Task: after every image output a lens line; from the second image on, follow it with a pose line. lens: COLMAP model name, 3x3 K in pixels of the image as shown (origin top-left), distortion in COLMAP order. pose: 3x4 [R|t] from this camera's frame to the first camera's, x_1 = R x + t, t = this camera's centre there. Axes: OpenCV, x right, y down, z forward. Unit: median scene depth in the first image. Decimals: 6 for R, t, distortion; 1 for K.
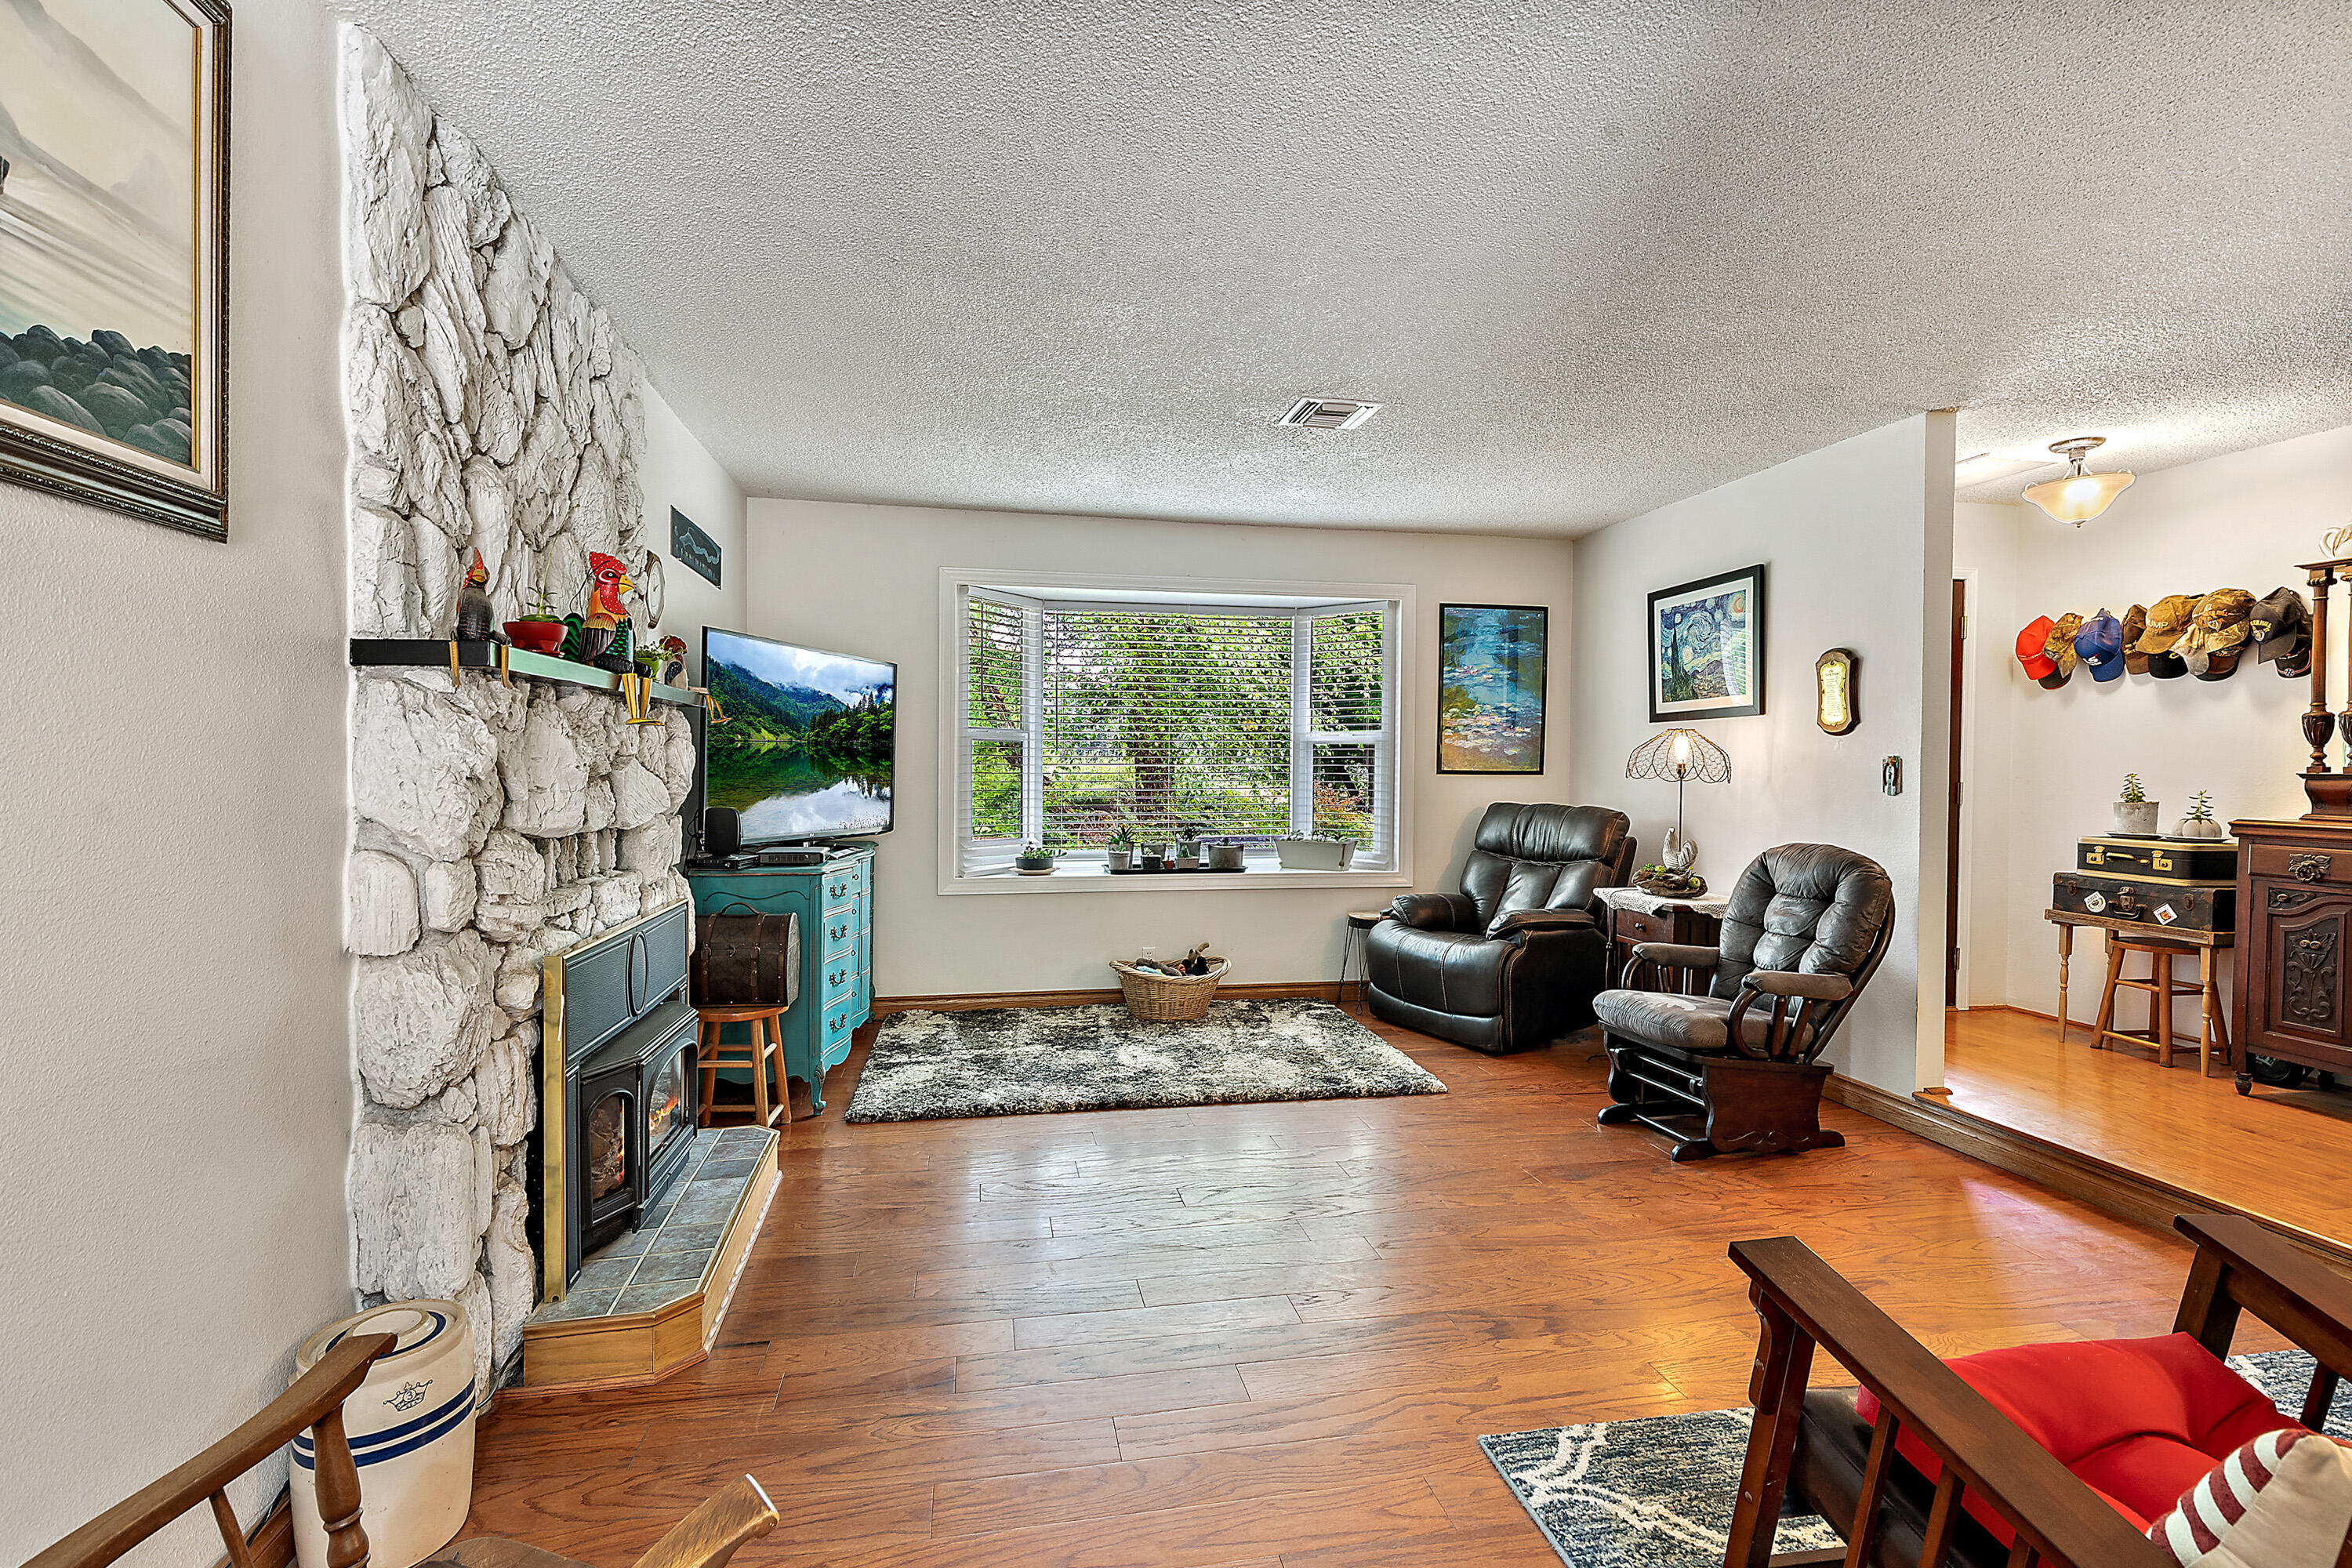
lens RADIAL K [[1109.0, 0, 1200.3], [0, 1109.0, 780.6], [0, 0, 1]] dist [0.009458, -0.000371]
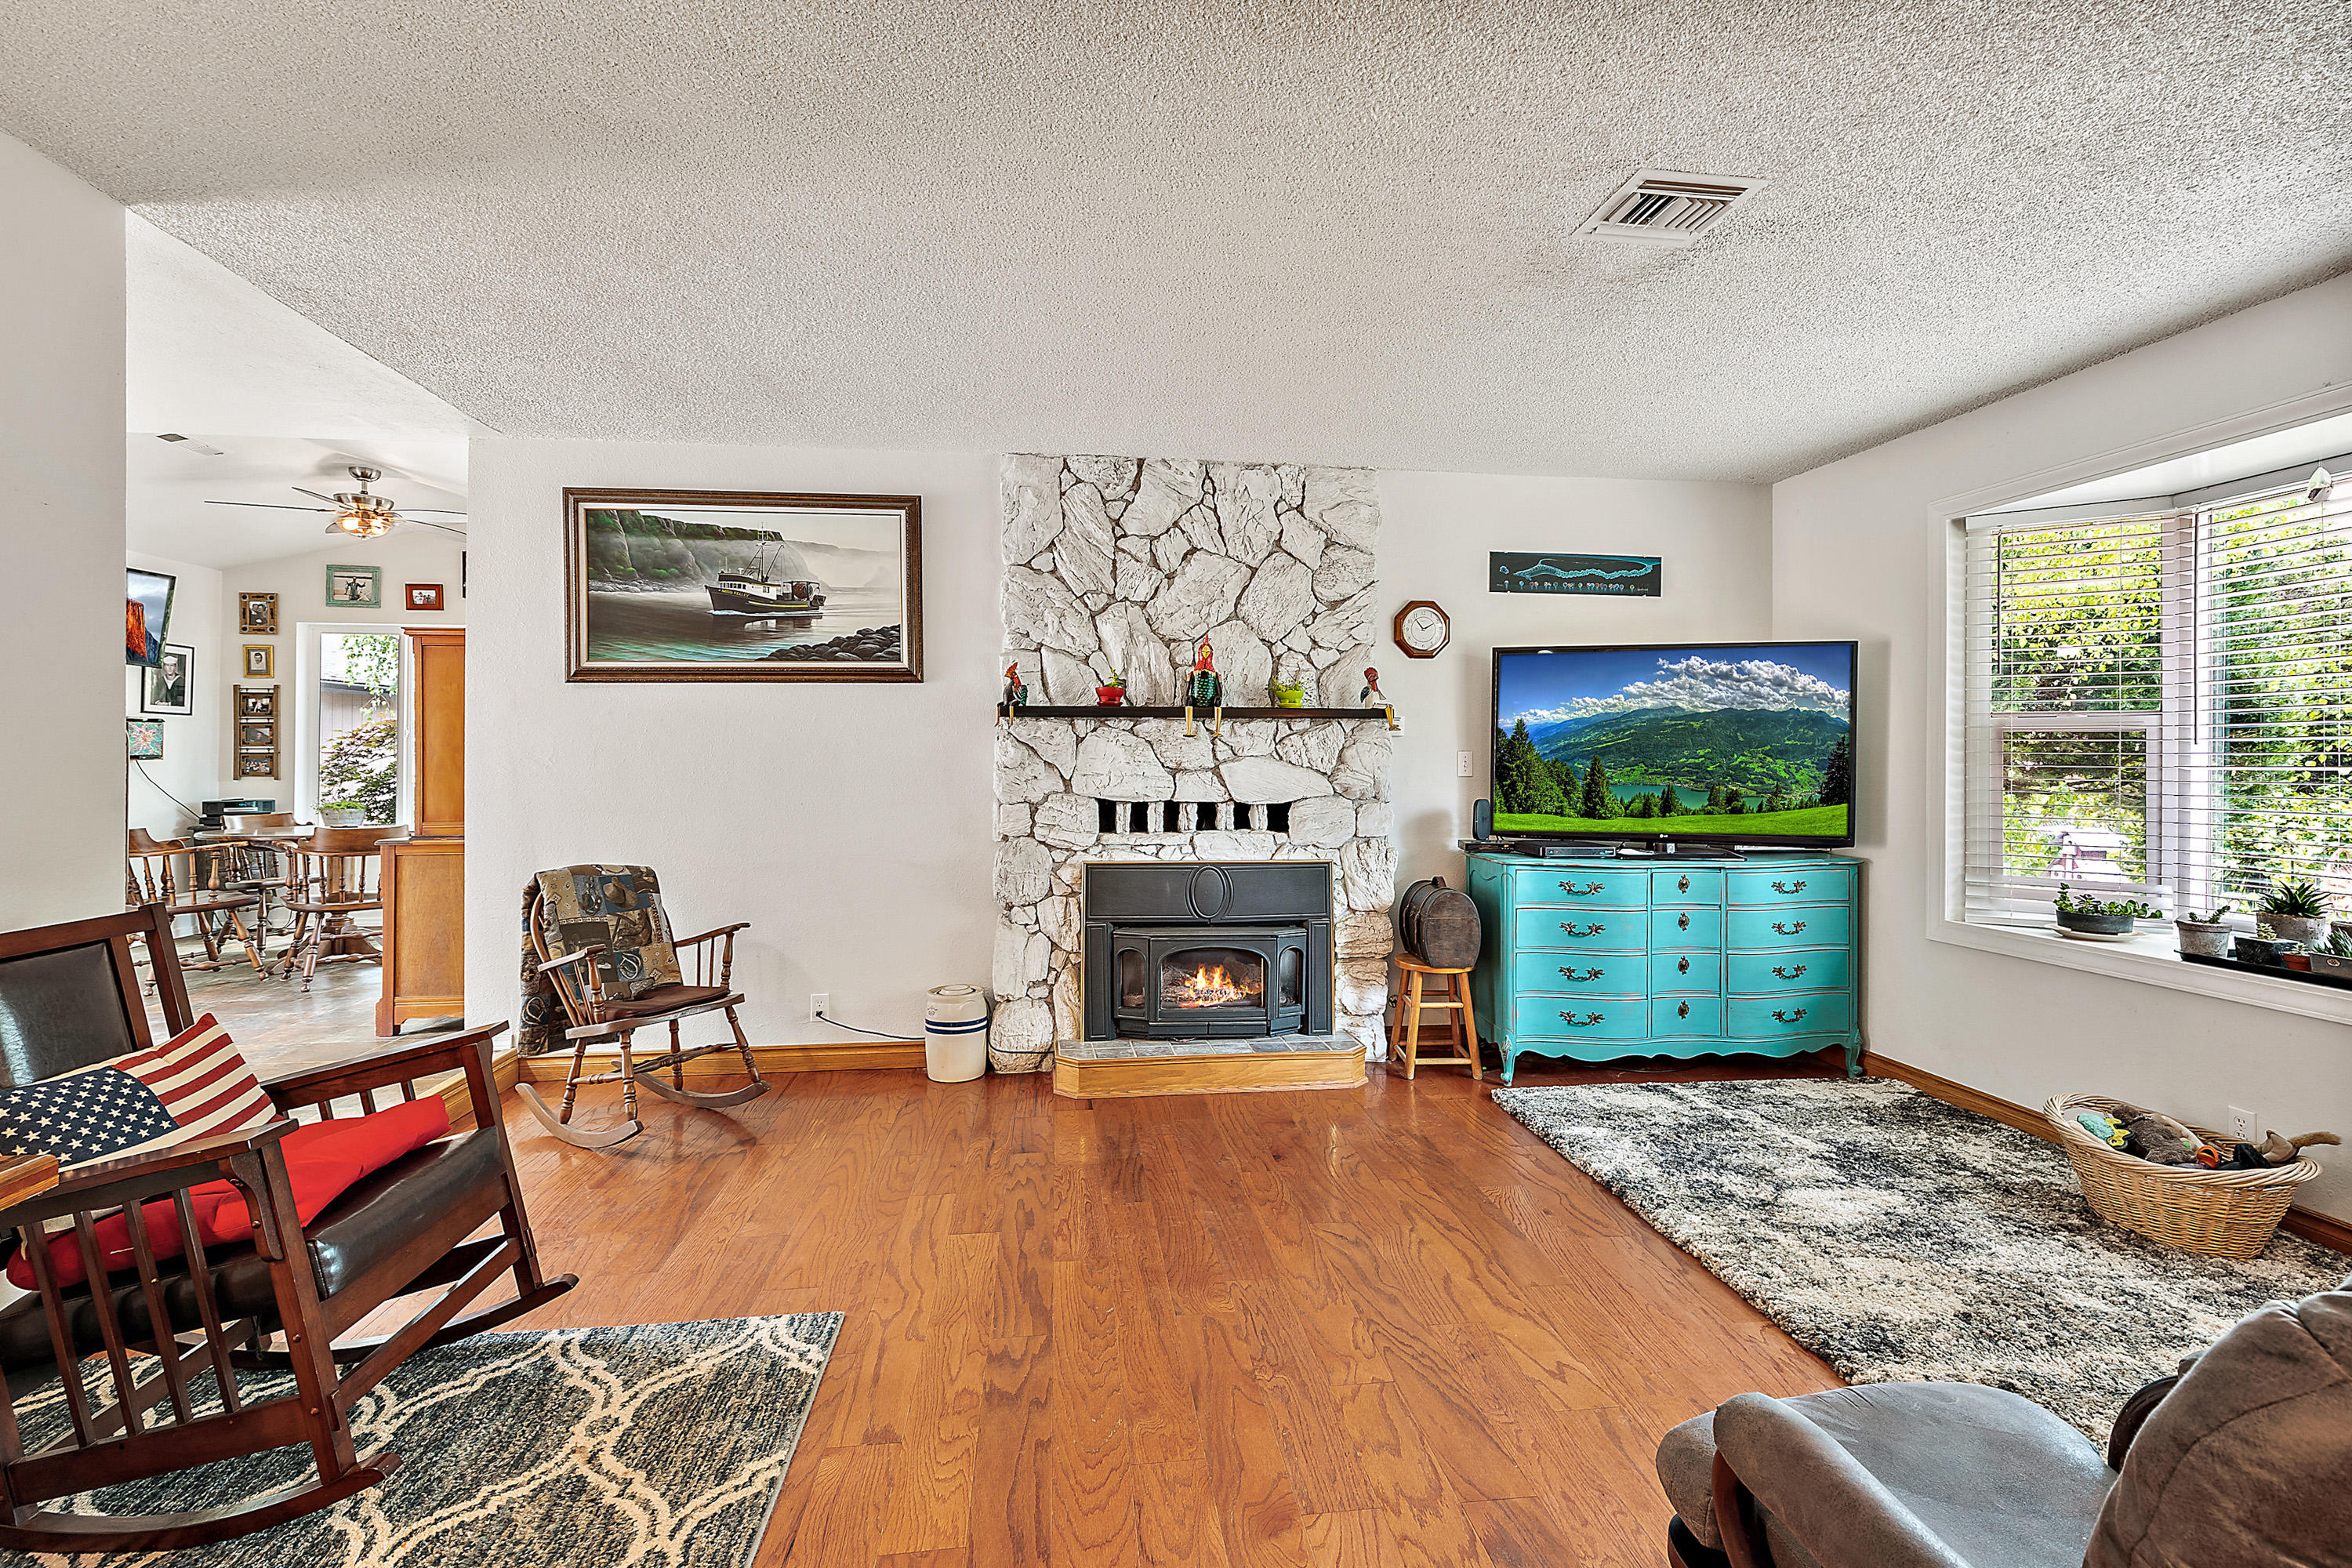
lens RADIAL K [[1081.2, 0, 1187.7], [0, 1081.2, 736.8], [0, 0, 1]] dist [0.001366, -0.000321]
pose [[-0.072839, -0.024695, -0.997038, 0.659262], [-0.020718, 0.999515, -0.023243, -0.008424], [0.997129, 0.018964, -0.073315, 0.675567]]
